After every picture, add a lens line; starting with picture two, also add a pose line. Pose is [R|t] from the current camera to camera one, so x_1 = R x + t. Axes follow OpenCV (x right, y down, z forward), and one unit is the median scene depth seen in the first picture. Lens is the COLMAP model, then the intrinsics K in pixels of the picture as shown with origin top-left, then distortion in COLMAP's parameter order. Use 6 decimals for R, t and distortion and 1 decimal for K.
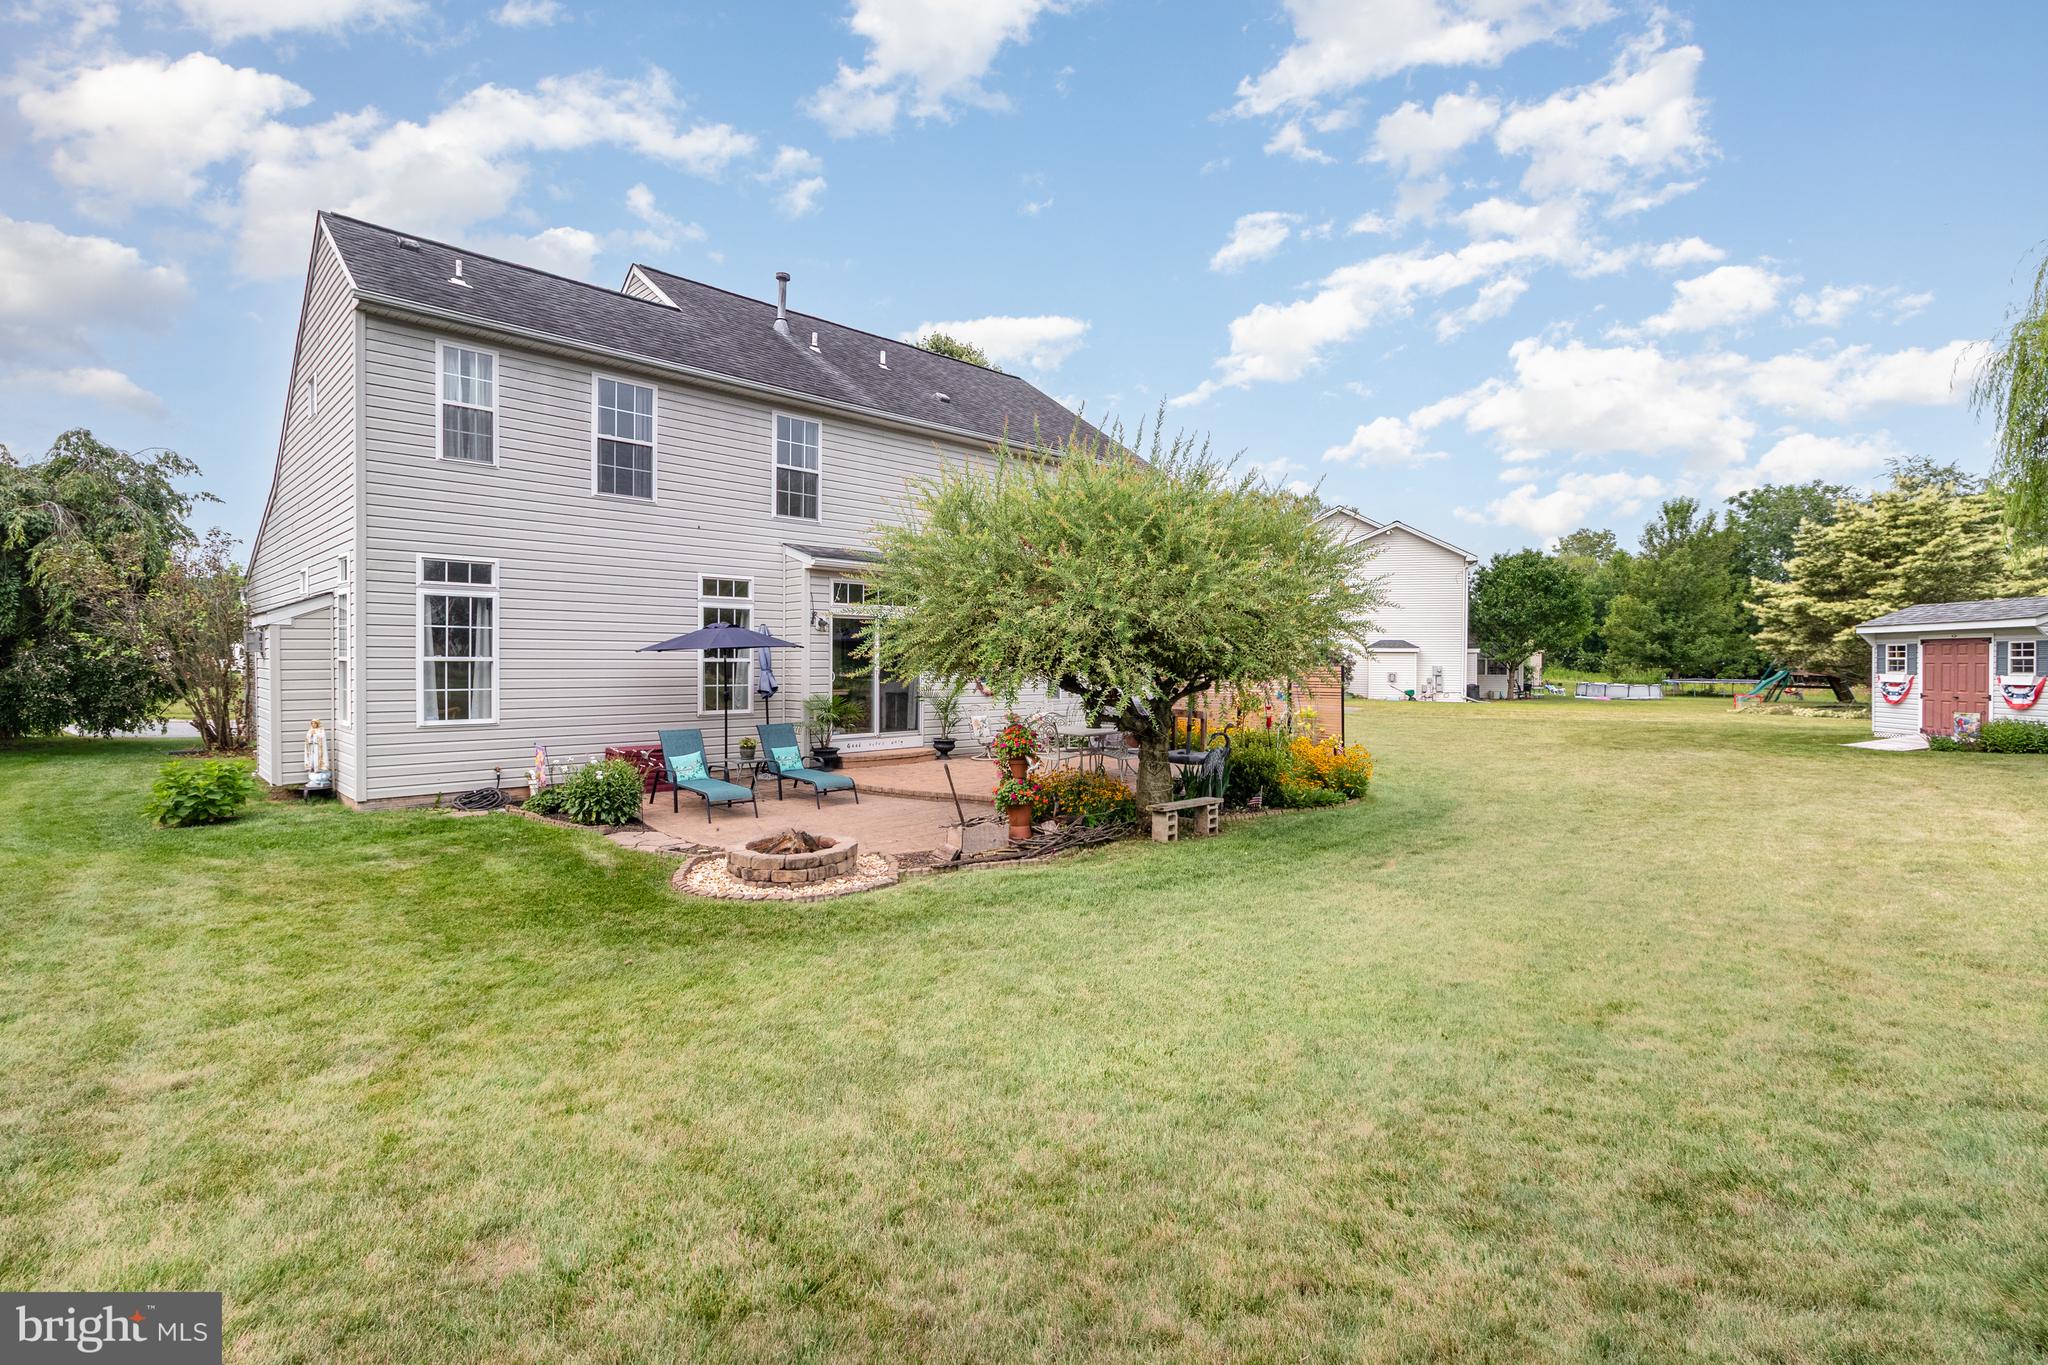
lens RADIAL K [[944.7, 0, 1024.0], [0, 944.7, 682.5], [0, 0, 1]] dist [-0.000334, -0.000079]
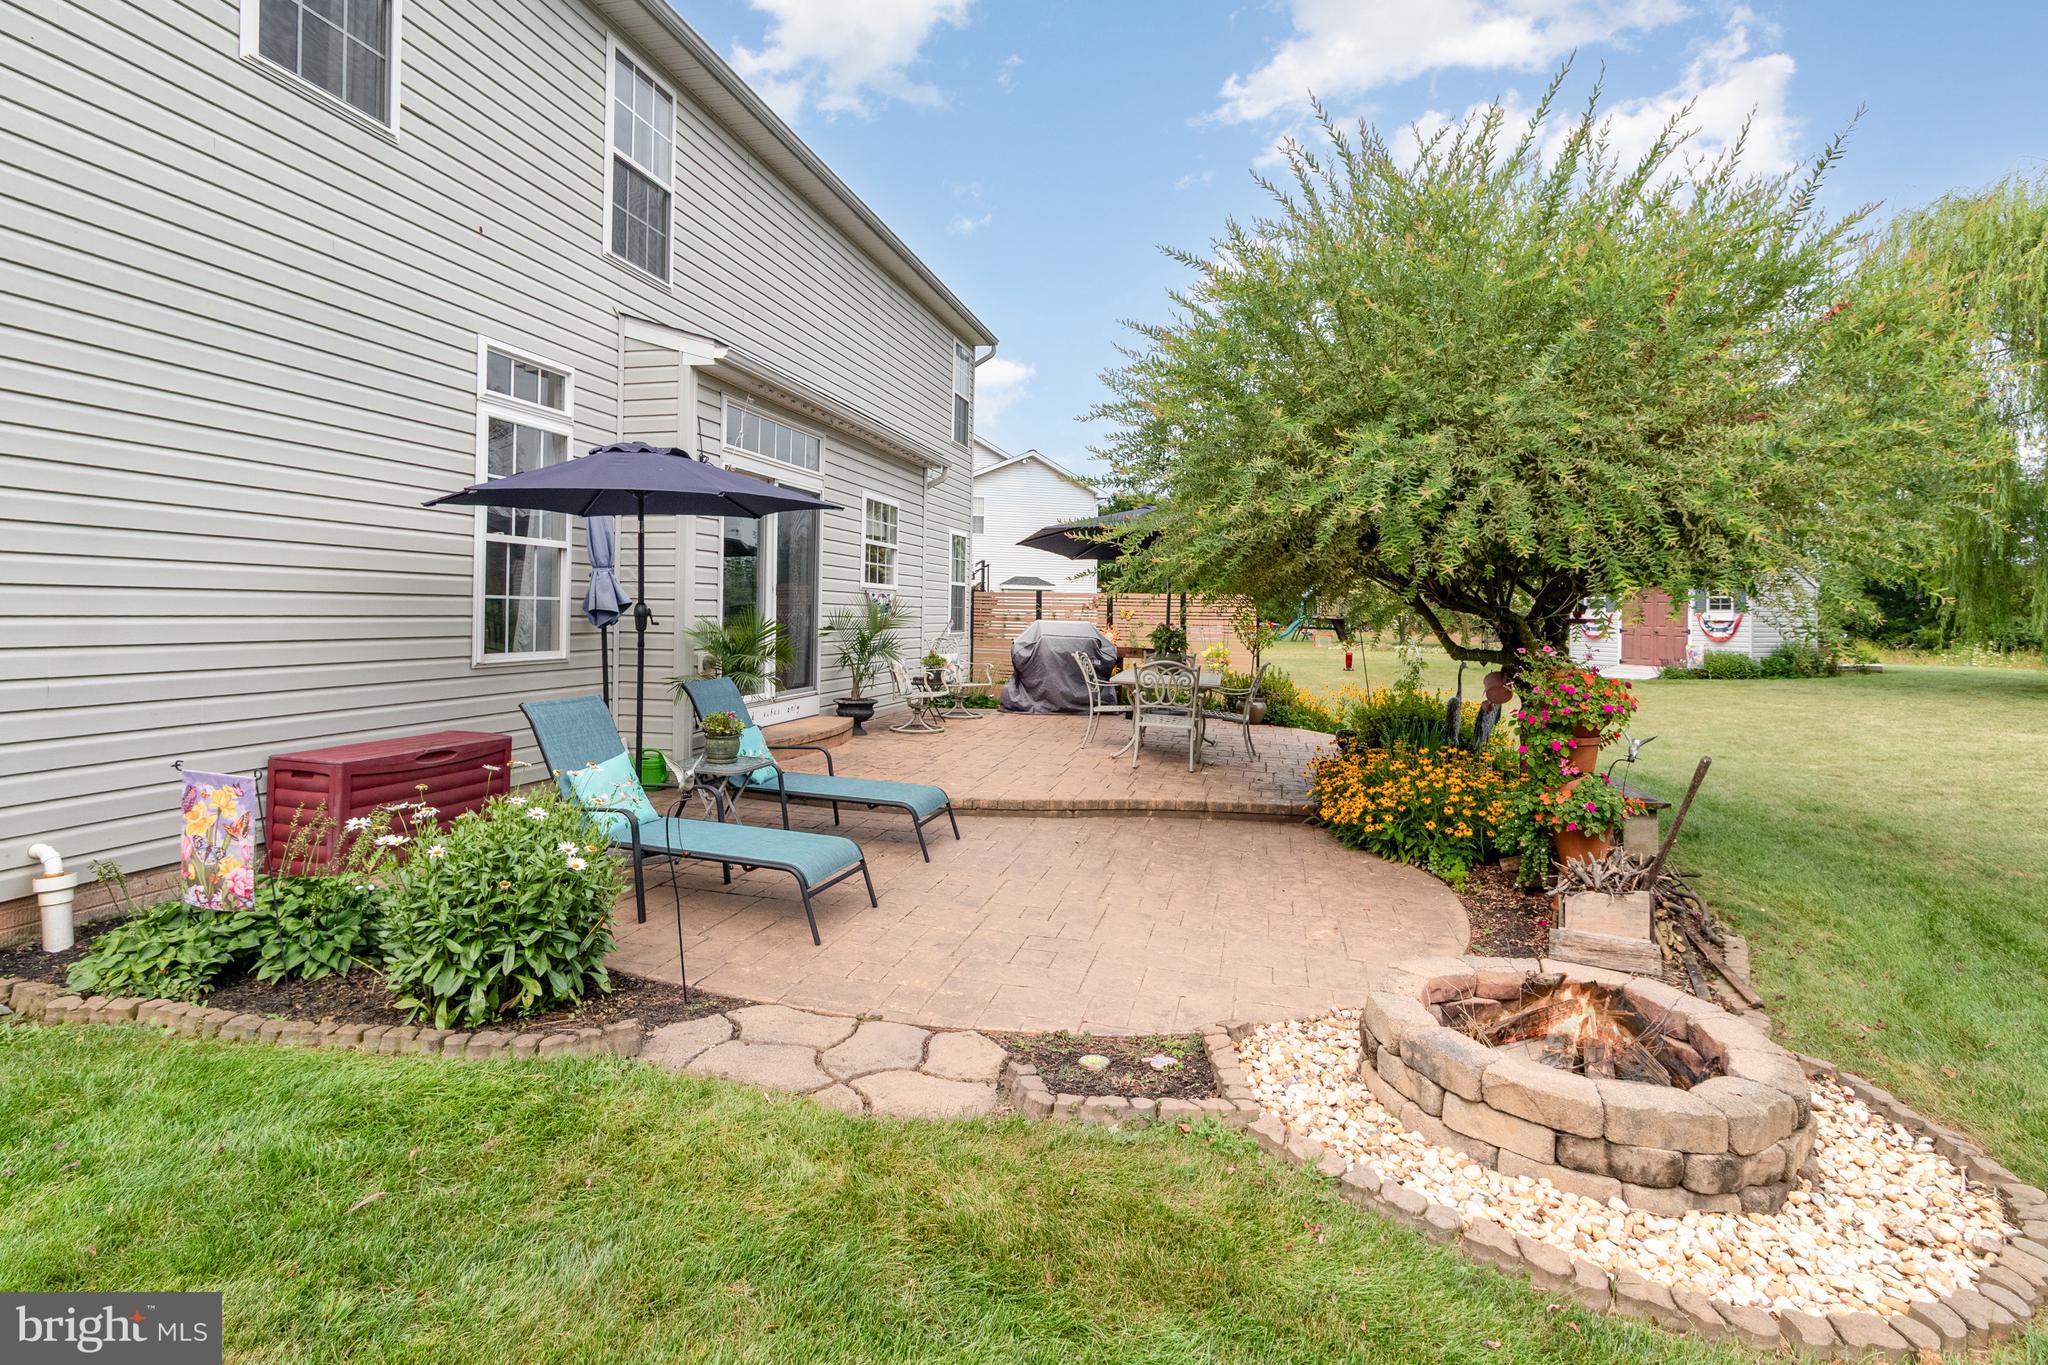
lens RADIAL K [[988.6, 0, 1028.2], [0, 988.6, 619.9], [0, 0, 1]] dist [0.000329, -0.000068]
pose [[0.847814, 0.006984, 0.530248, -0.355585], [-0.001365, 0.999939, -0.010989, 0.018209], [-0.530292, 0.008593, 0.847771, 0.466221]]
